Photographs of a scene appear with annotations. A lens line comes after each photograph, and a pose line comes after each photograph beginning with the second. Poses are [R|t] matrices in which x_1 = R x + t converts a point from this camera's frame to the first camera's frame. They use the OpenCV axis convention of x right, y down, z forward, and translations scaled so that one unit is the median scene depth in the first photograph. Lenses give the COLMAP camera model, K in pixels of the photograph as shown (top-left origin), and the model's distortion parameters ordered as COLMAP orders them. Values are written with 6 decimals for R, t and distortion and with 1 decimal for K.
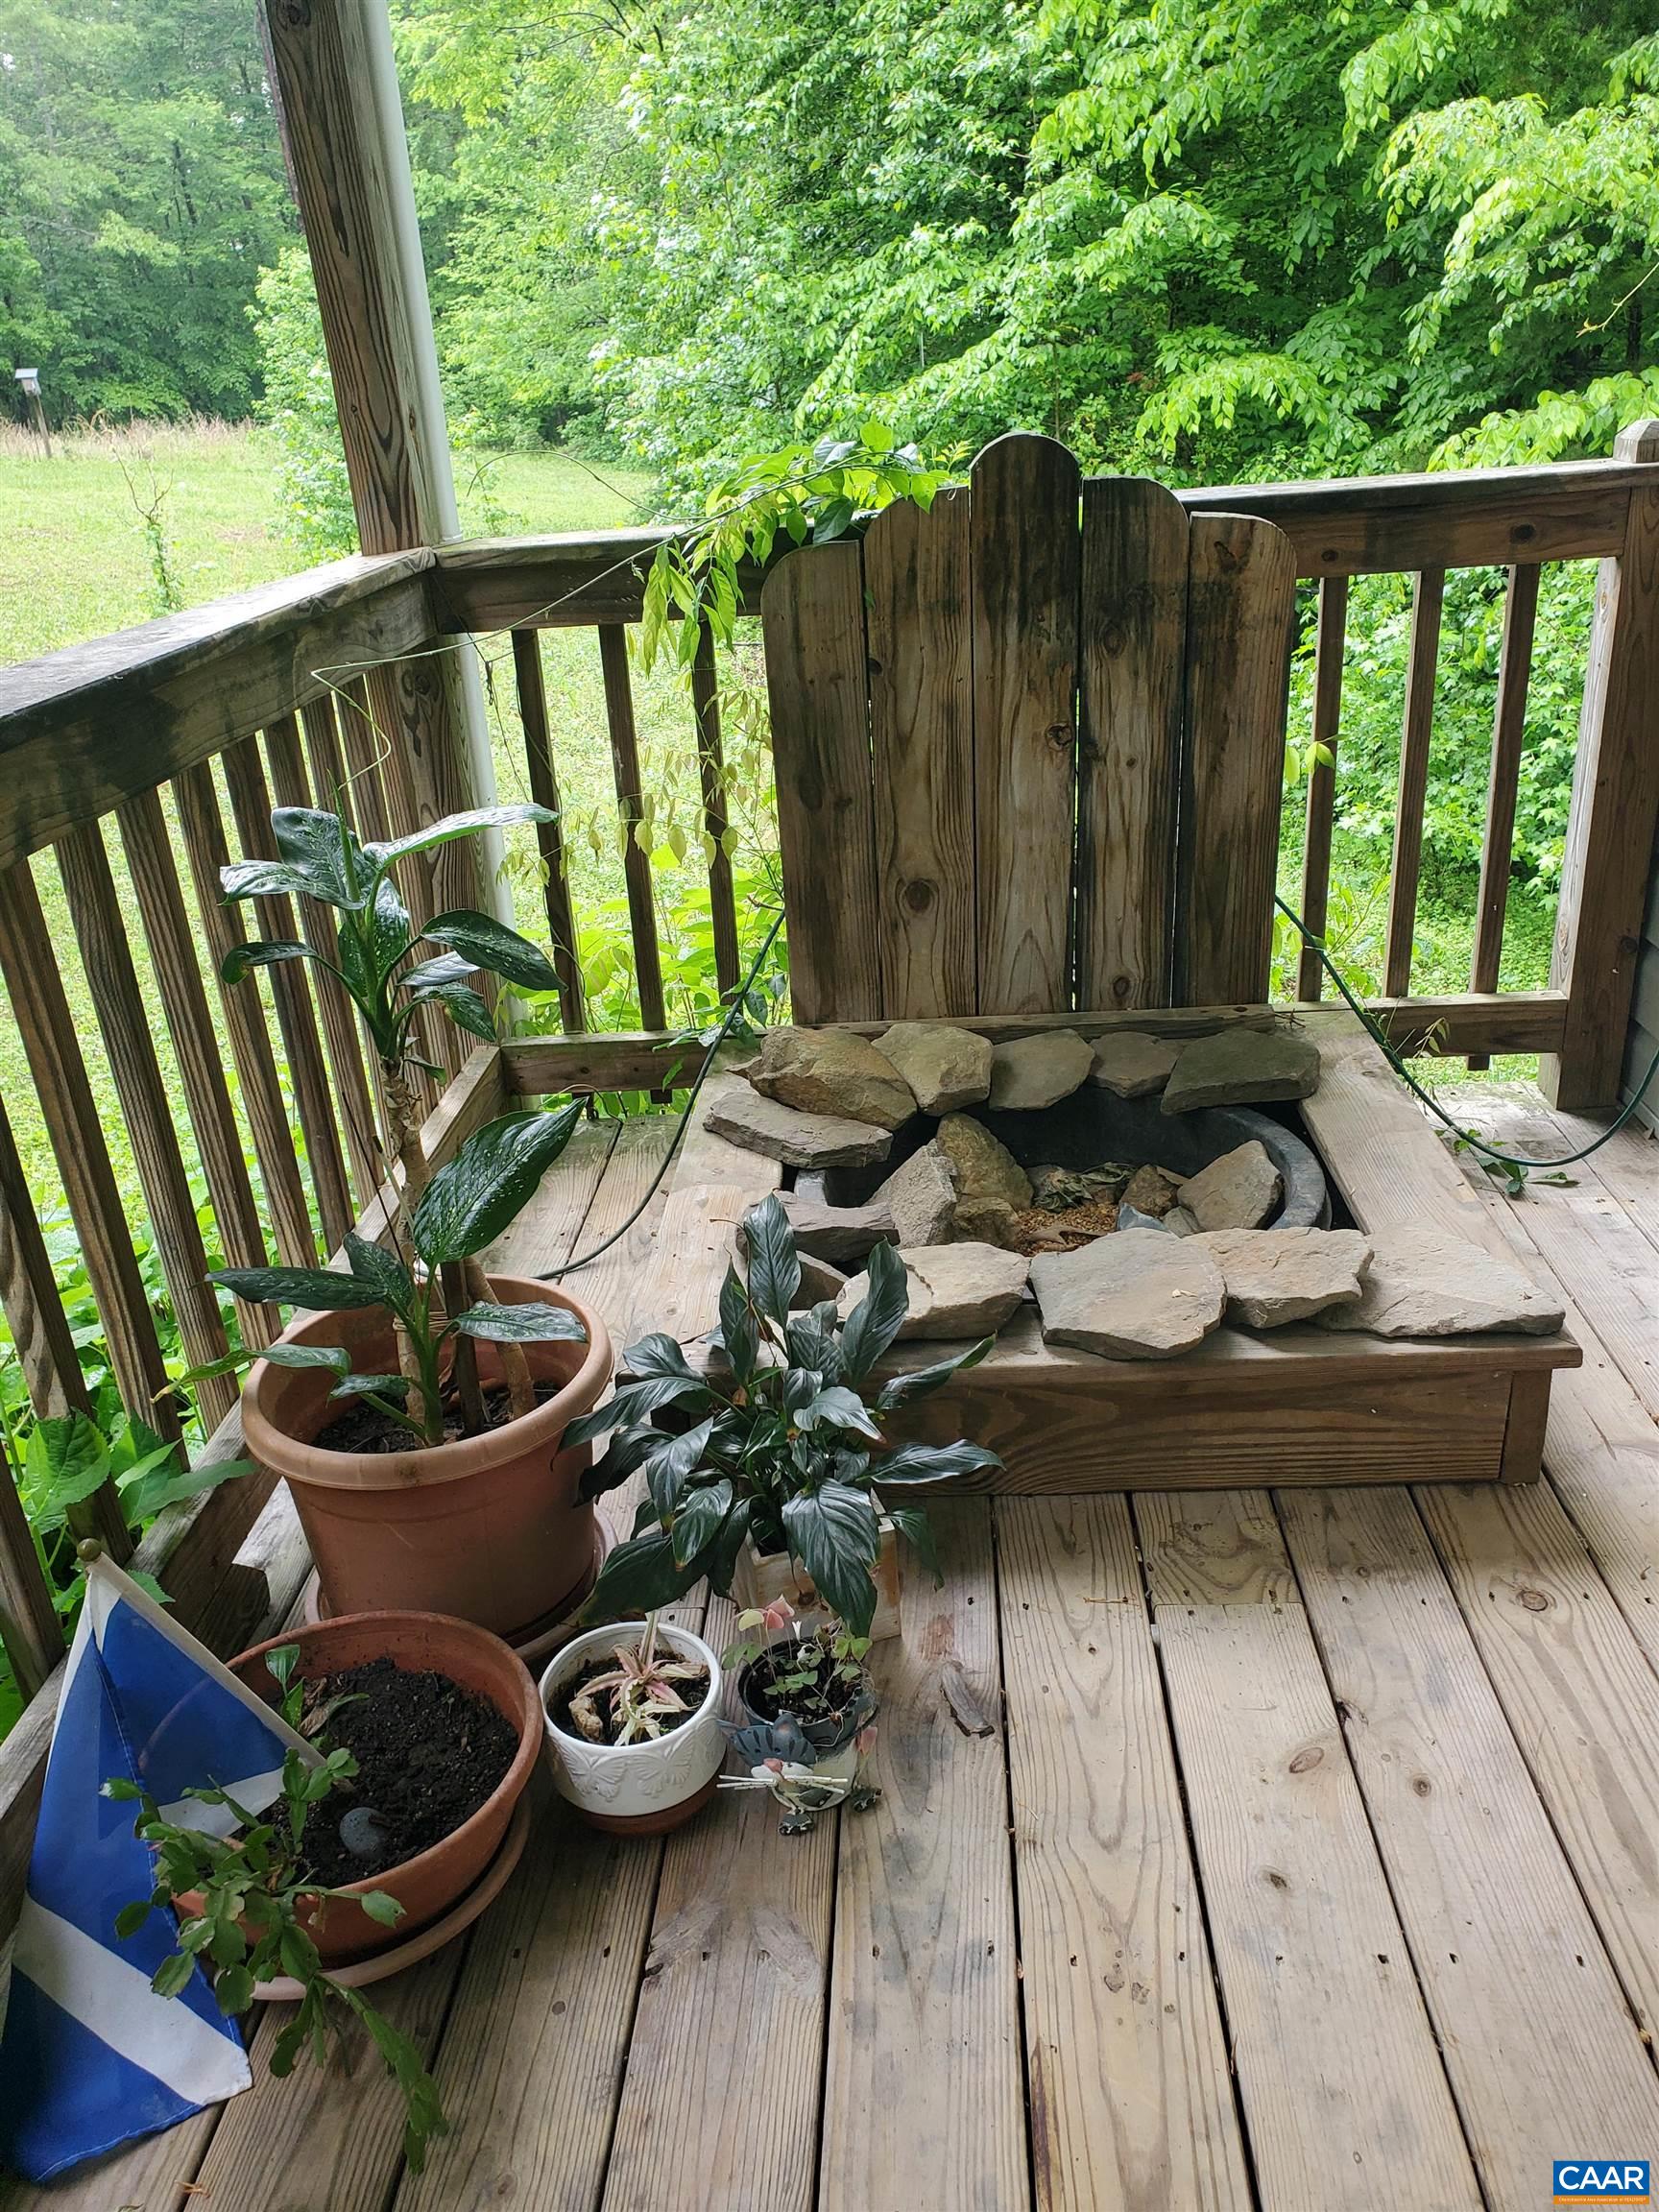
lens RADIAL K [[1746.9, 0, 829.5], [0, 1746.9, 1106.0], [0, 0, 1]] dist [0.006273, 0.006436]
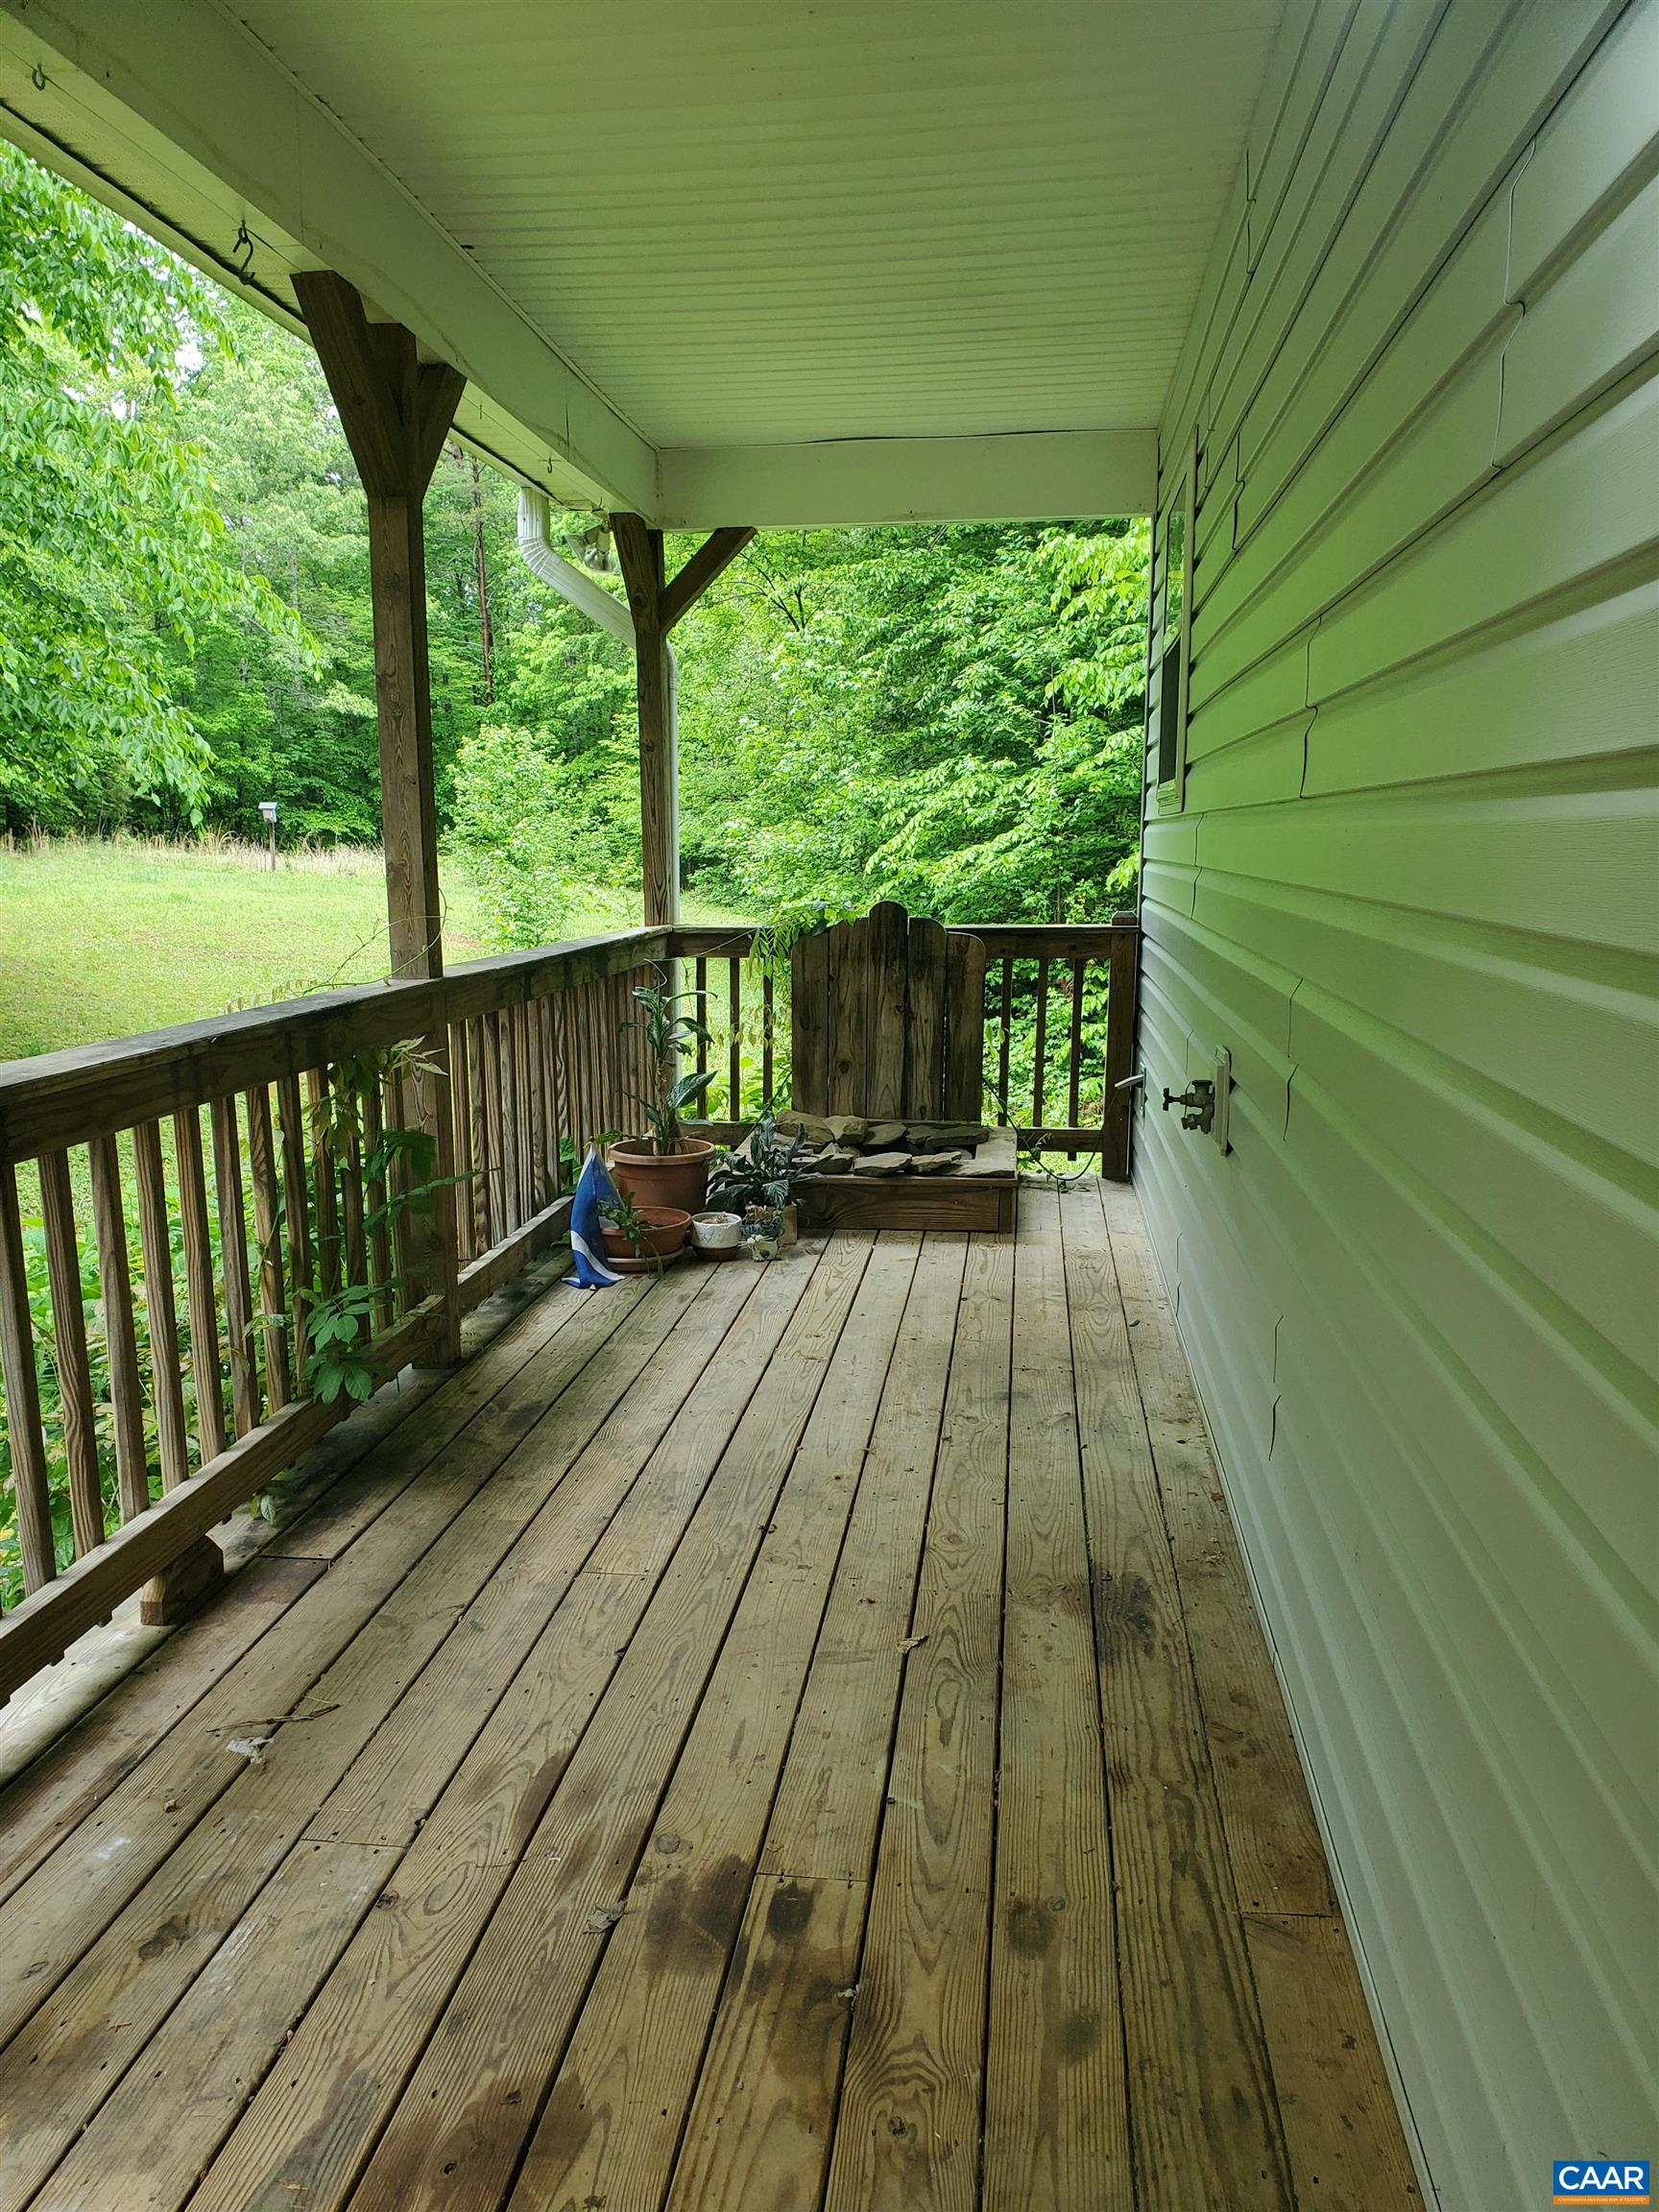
lens RADIAL K [[1660.6, 0, 829.5], [0, 1660.6, 1106.0], [0, 0, 1]] dist [0.102864, -0.183204]
pose [[0.996112, 0.073946, -0.047894, 0.148385], [-0.083163, 0.968647, -0.234108, 0.497504], [0.029081, 0.237180, 0.971030, -1.328913]]
